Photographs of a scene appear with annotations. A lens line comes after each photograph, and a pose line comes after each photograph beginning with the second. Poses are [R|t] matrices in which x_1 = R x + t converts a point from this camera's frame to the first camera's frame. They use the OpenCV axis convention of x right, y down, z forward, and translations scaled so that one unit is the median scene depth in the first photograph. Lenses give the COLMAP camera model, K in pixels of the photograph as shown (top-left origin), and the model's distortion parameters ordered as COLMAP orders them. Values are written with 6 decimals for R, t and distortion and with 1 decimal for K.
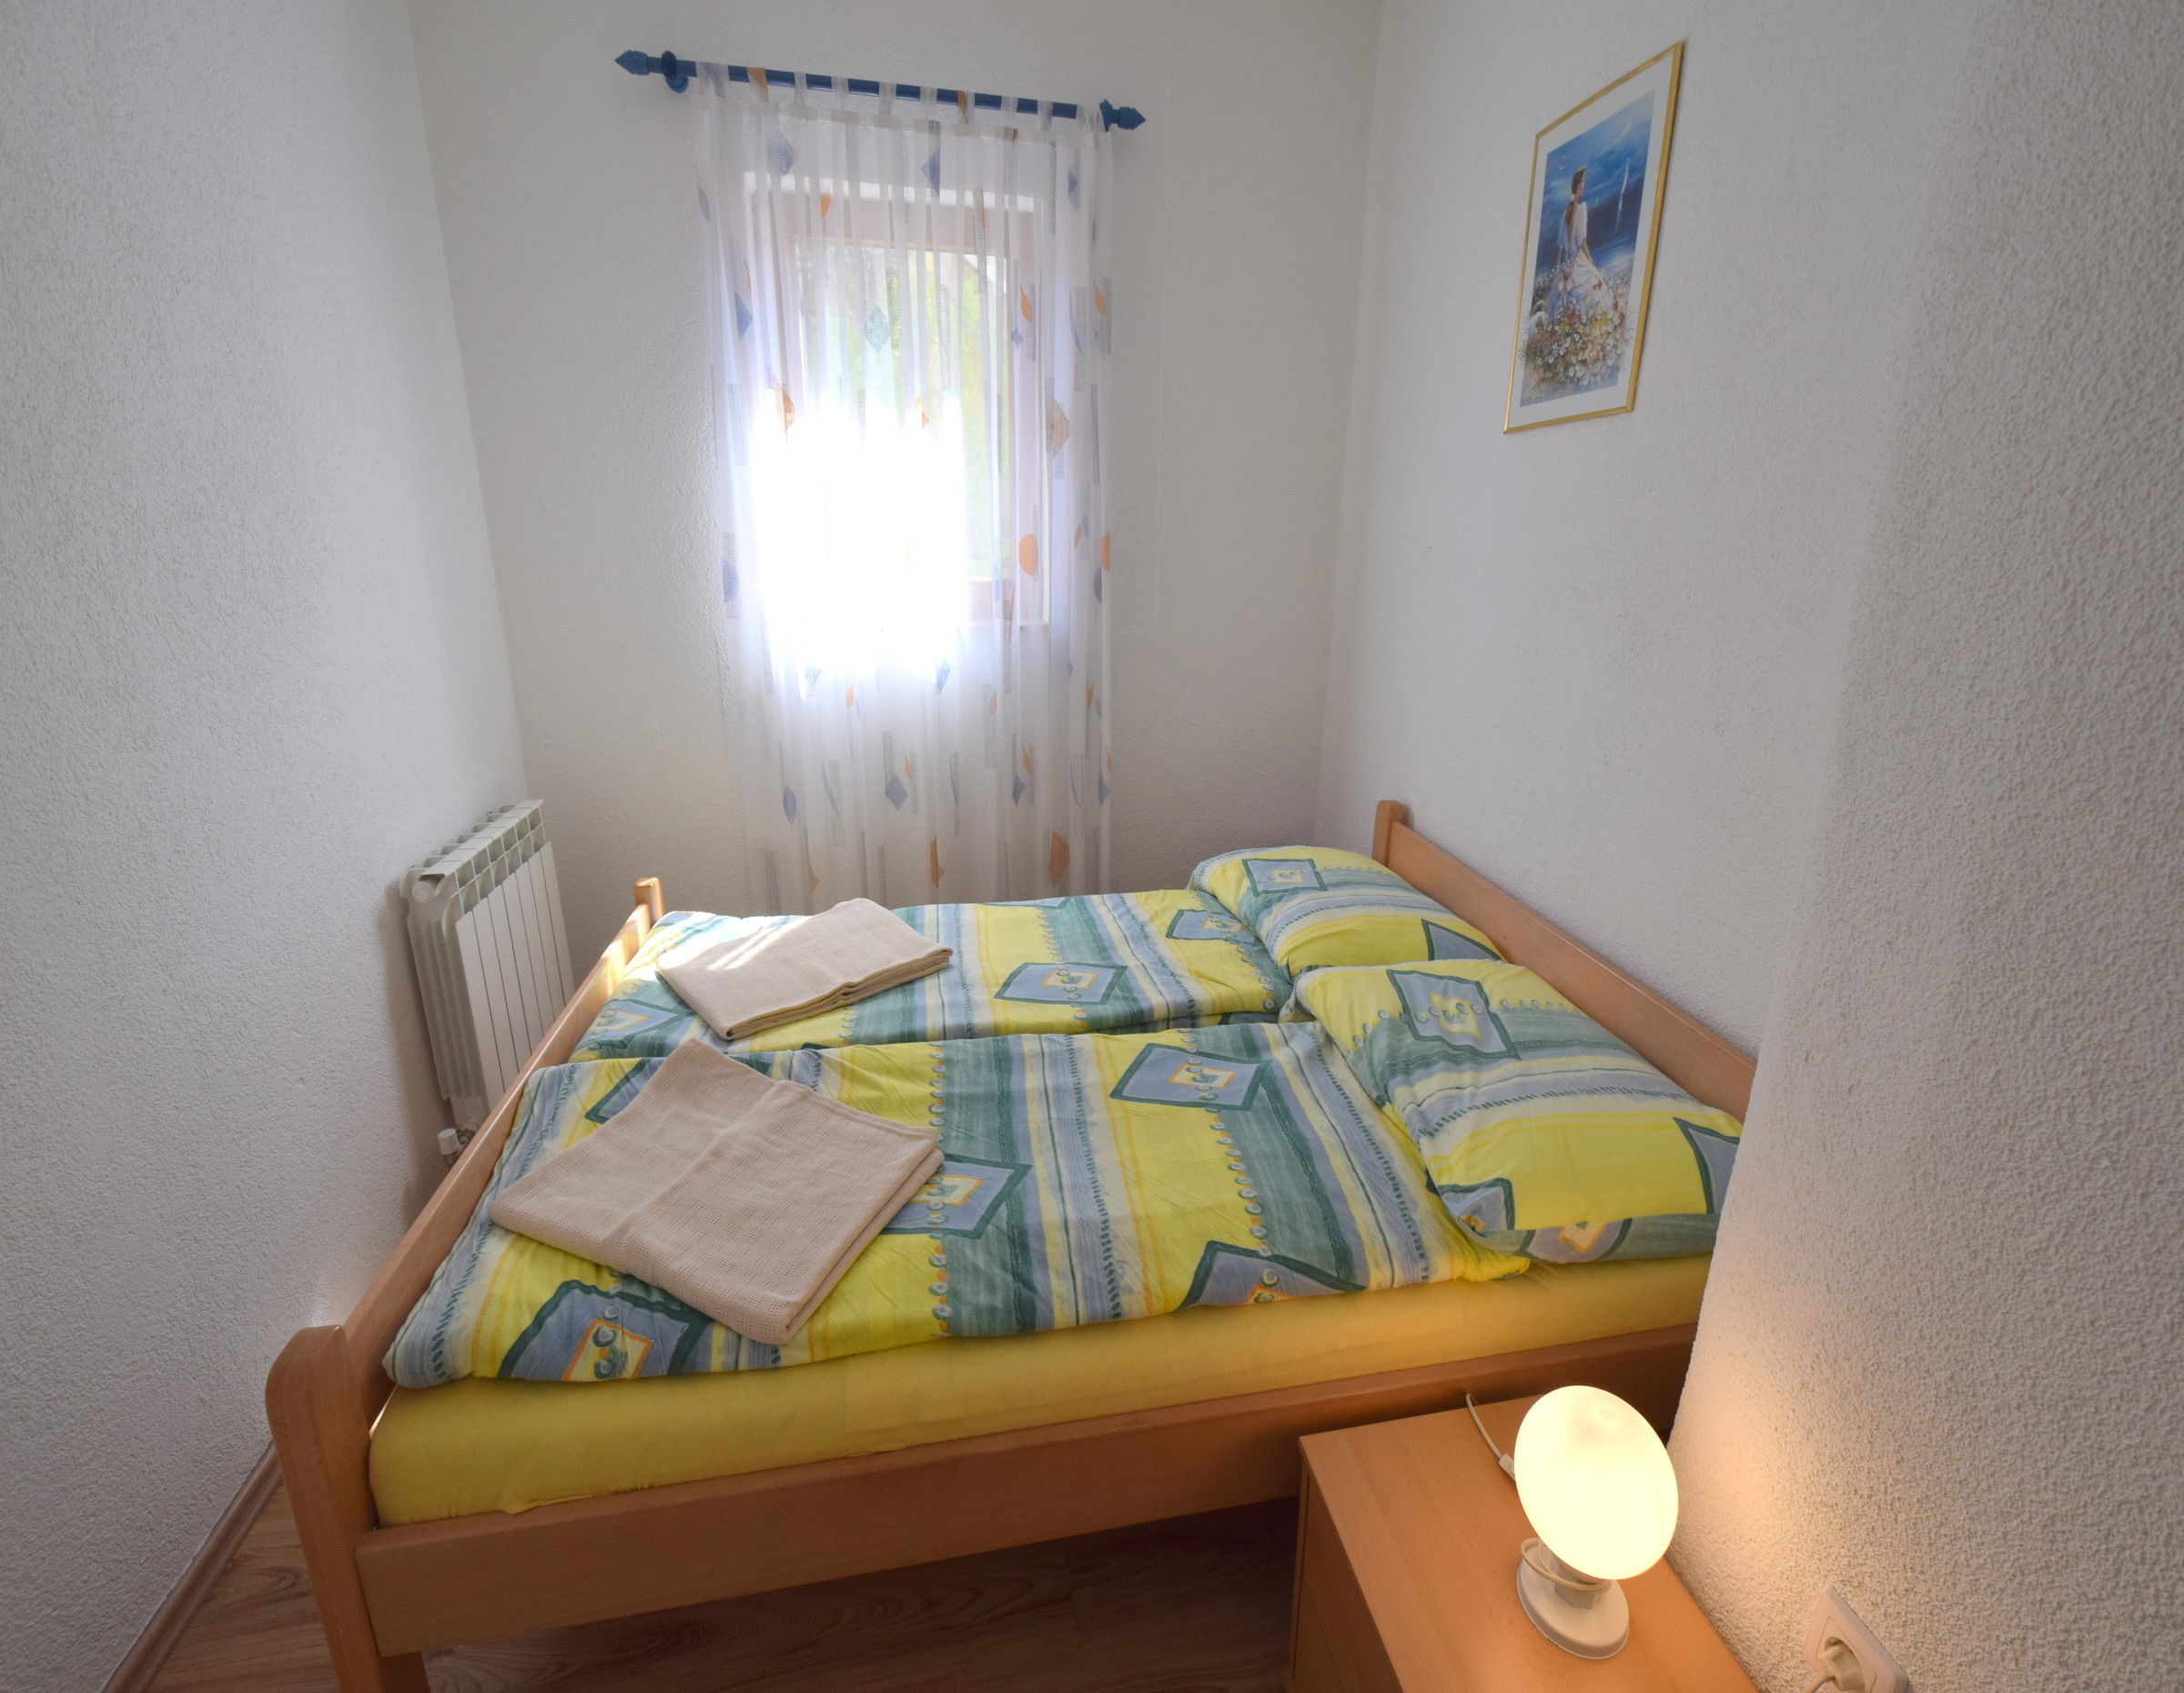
lens RADIAL K [[976.9, 0, 1093.0], [0, 976.9, 804.0], [0, 0, 1]] dist [0.002385, -0.005744]
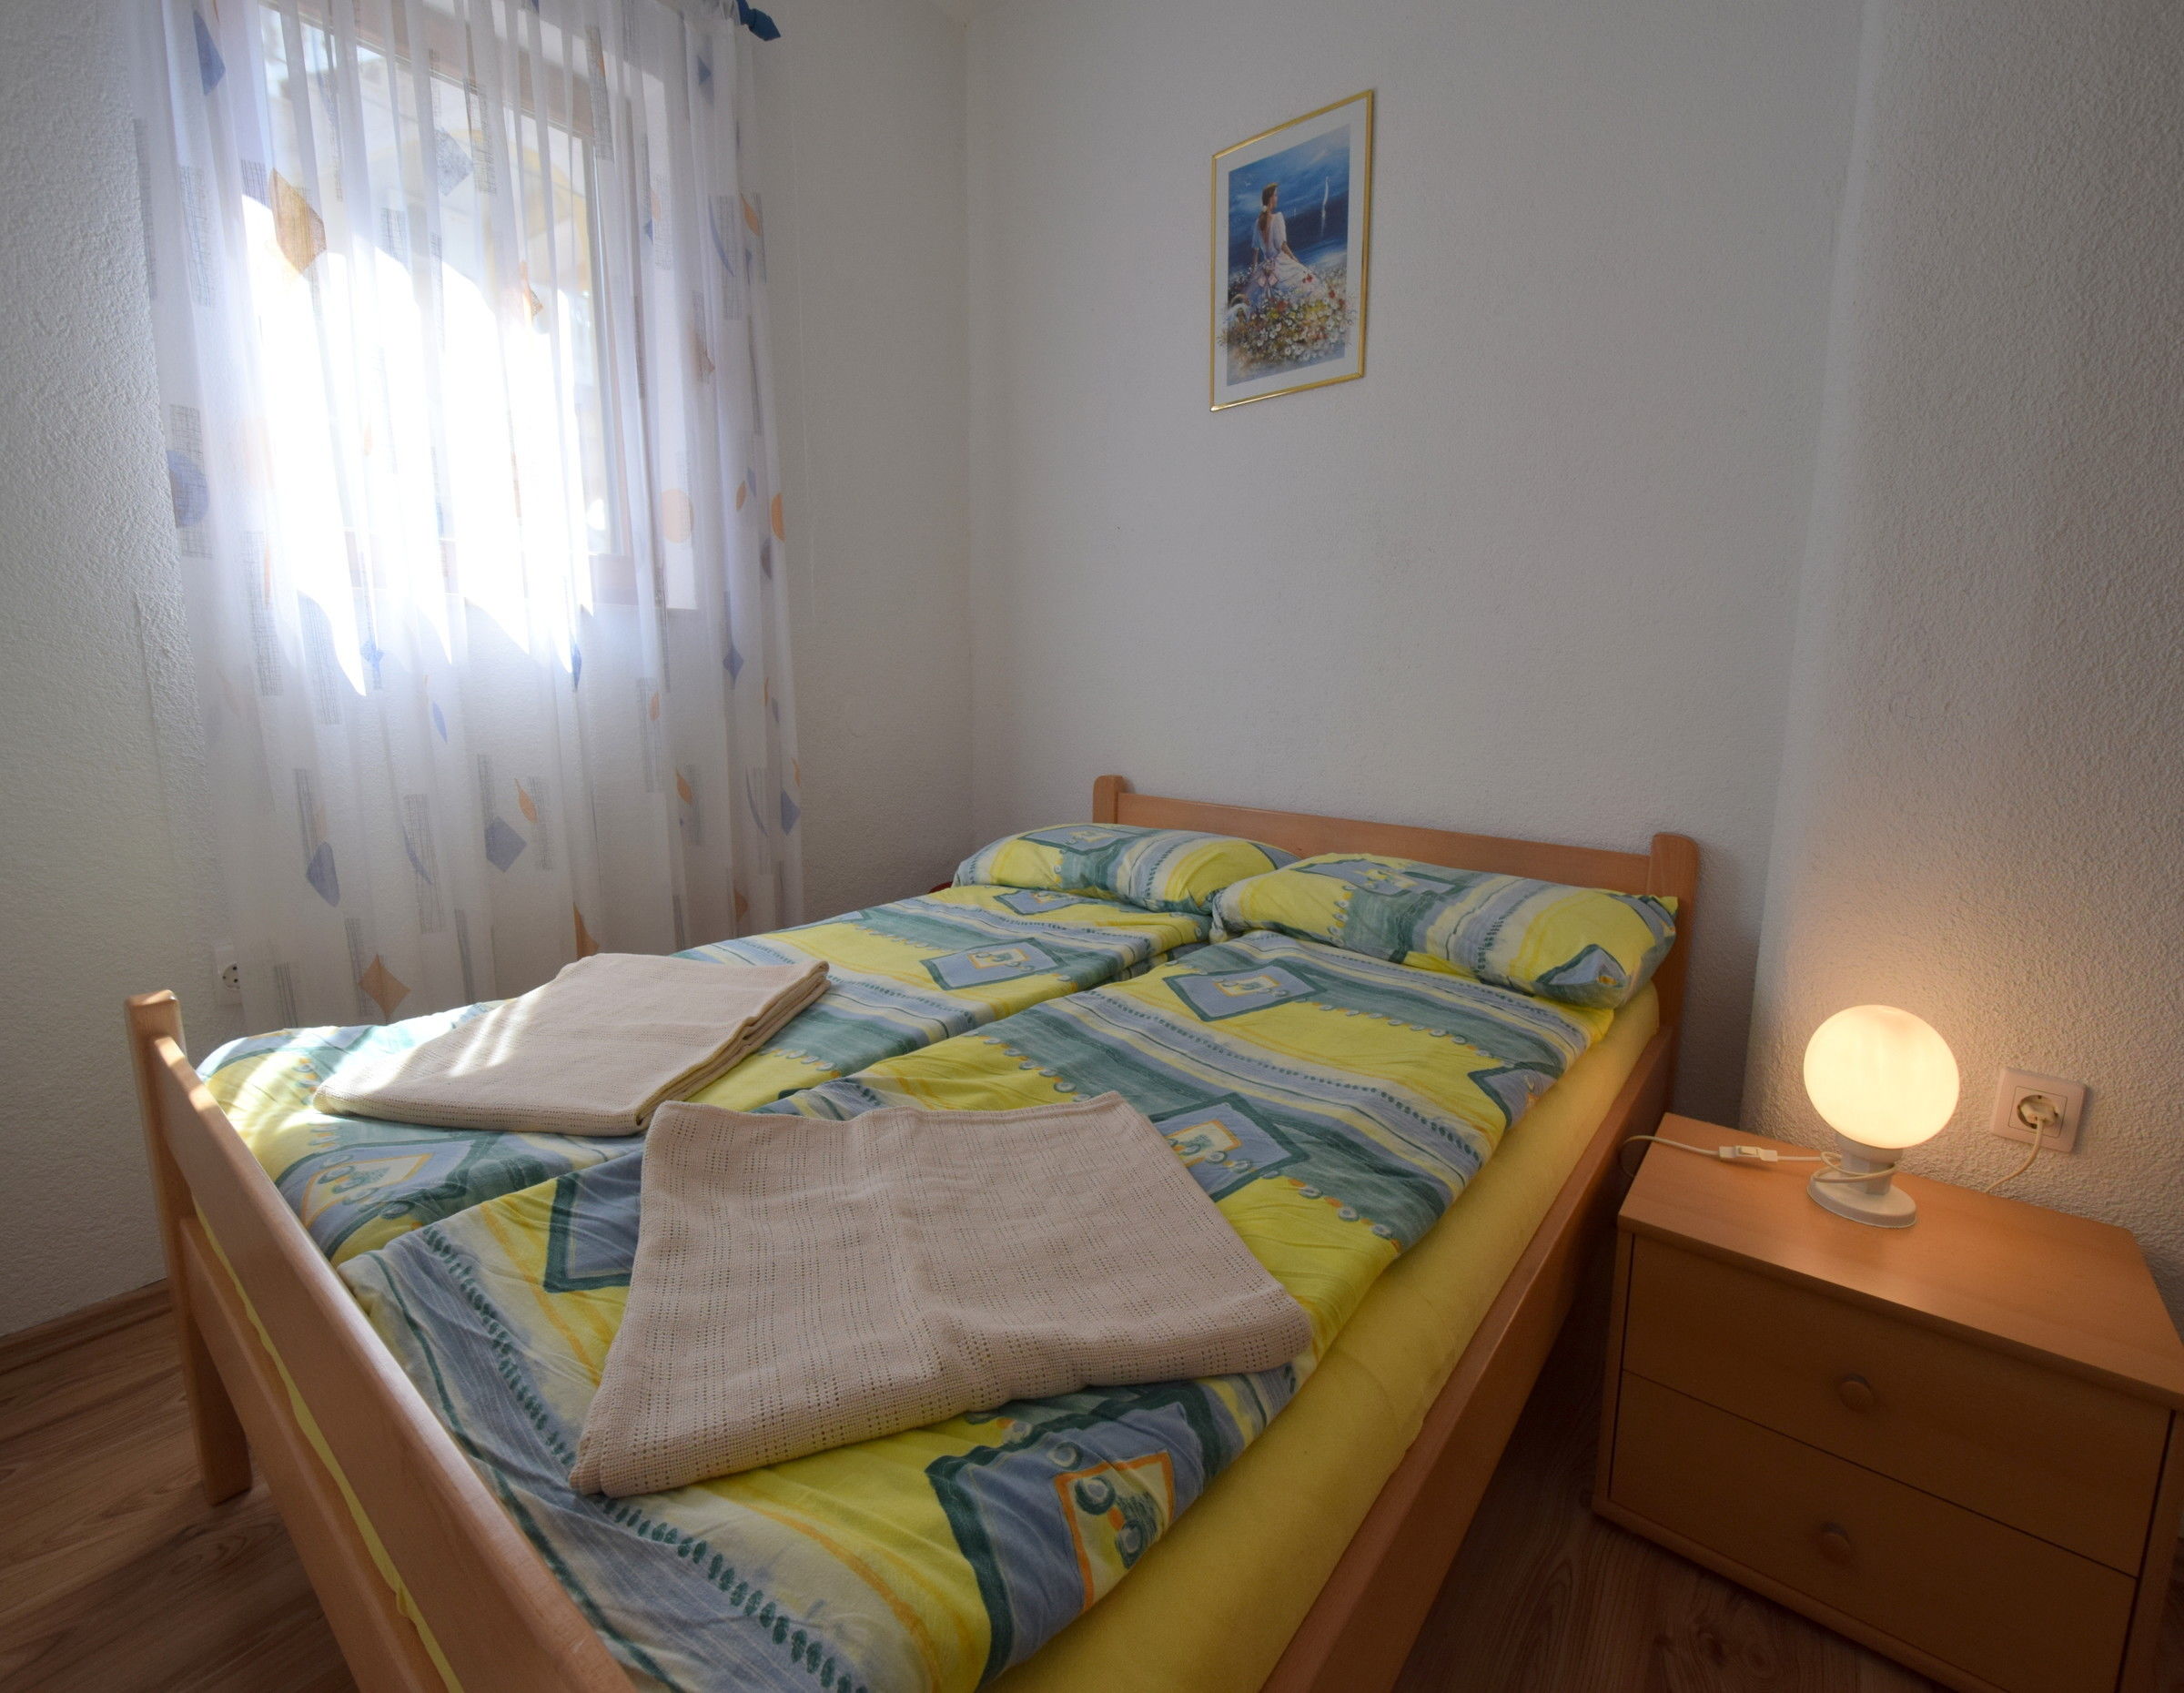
lens RADIAL K [[960.2, 0, 1092.0], [0, 960.2, 846.5], [0, 0, 1]] dist [0.000391, -0.003505]
pose [[0.747891, -0.118304, 0.653194, -0.527315], [0.190463, 0.980862, -0.040426, 0.150605], [-0.635911, 0.154644, 0.756110, 0.371734]]
